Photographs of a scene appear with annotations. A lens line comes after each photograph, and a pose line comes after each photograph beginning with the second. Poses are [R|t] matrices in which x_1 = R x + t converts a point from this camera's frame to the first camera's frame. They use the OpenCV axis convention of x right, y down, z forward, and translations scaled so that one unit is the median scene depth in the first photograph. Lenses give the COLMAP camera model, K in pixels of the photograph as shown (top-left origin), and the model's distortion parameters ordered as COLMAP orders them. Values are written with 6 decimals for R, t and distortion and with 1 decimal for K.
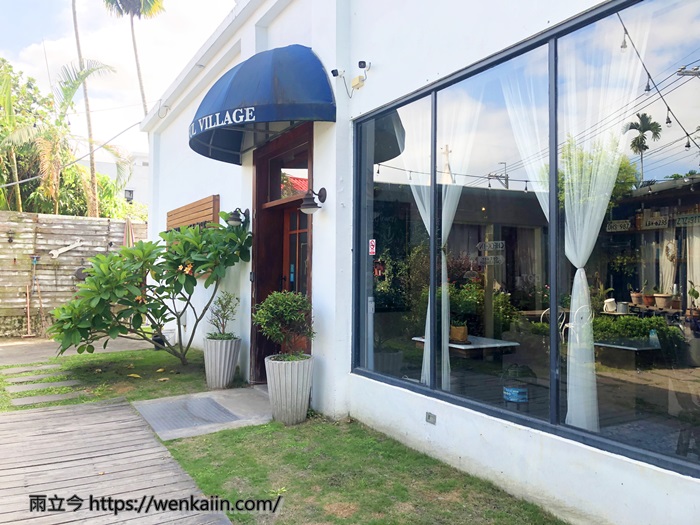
lens RADIAL K [[586.7, 0, 349.4], [0, 586.7, 248.9], [0, 0, 1]] dist [0.042173, -0.002925]
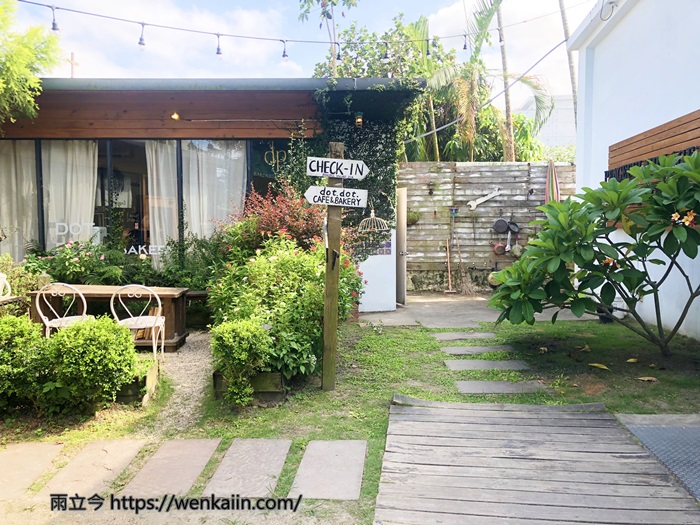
lens RADIAL K [[586.7, 0, 349.4], [0, 586.7, 248.9], [0, 0, 1]] dist [0.042173, -0.002925]
pose [[0.807007, 0.013658, -0.590384, -0.111797], [0.035079, 0.996858, 0.071012, 0.004837], [0.589499, -0.078017, 0.803993, 0.148146]]
